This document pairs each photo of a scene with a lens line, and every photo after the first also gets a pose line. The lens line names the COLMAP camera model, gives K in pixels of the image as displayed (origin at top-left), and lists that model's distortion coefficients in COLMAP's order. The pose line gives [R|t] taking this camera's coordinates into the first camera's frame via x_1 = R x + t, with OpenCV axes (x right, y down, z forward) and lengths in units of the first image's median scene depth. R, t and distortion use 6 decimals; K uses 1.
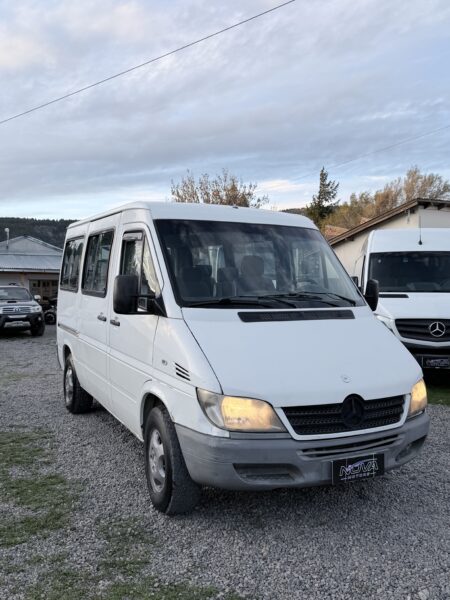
lens RADIAL K [[541.5, 0, 226.5], [0, 541.5, 297.1], [0, 0, 1]] dist [0.082179, -0.013514]
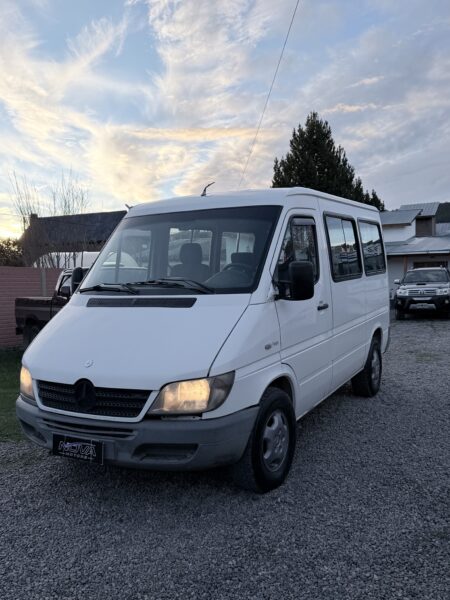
lens RADIAL K [[541.5, 0, 228.2], [0, 541.5, 299.9], [0, 0, 1]] dist [0.082179, -0.013514]
pose [[0.559589, 0.020911, -0.828506, 1.260147], [0.012256, 0.999364, 0.033501, -0.003853], [0.828680, -0.028901, 0.558977, 0.659171]]
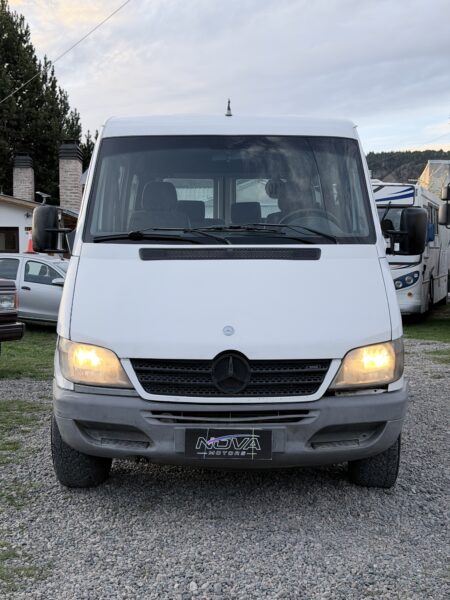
lens RADIAL K [[842.1, 0, 228.9], [0, 842.1, 300.2], [0, 0, 1]] dist [0.108740, 0.000000]
pose [[0.892062, 0.021243, -0.451414, 0.774813], [-0.006203, 0.999376, 0.034772, 0.066956], [0.451871, -0.028219, 0.891637, -0.060039]]
